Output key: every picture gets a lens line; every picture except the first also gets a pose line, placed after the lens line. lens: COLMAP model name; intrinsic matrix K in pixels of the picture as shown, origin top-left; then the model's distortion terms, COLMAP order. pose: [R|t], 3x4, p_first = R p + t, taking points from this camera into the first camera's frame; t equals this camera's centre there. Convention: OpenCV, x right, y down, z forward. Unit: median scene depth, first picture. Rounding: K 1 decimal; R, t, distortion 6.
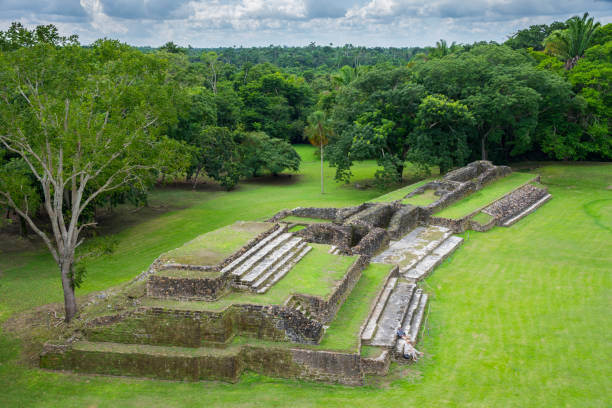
lens RADIAL K [[703.1, 0, 306.0], [0, 703.1, 204.0], [0, 0, 1]] dist [0.066936, 0.014672]
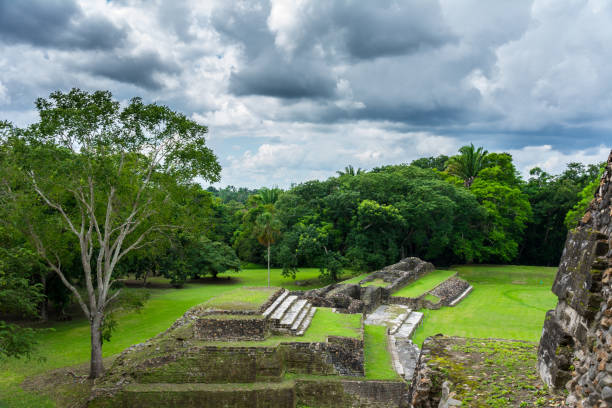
lens RADIAL K [[659.3, 0, 306.0], [0, 659.3, 204.0], [0, 0, 1]] dist [0.024628, -0.000863]
pose [[0.981540, 0.018146, 0.190396, -0.180437], [0.021127, 0.979110, -0.202232, 0.097483], [-0.190089, 0.202521, 0.960652, -0.000112]]
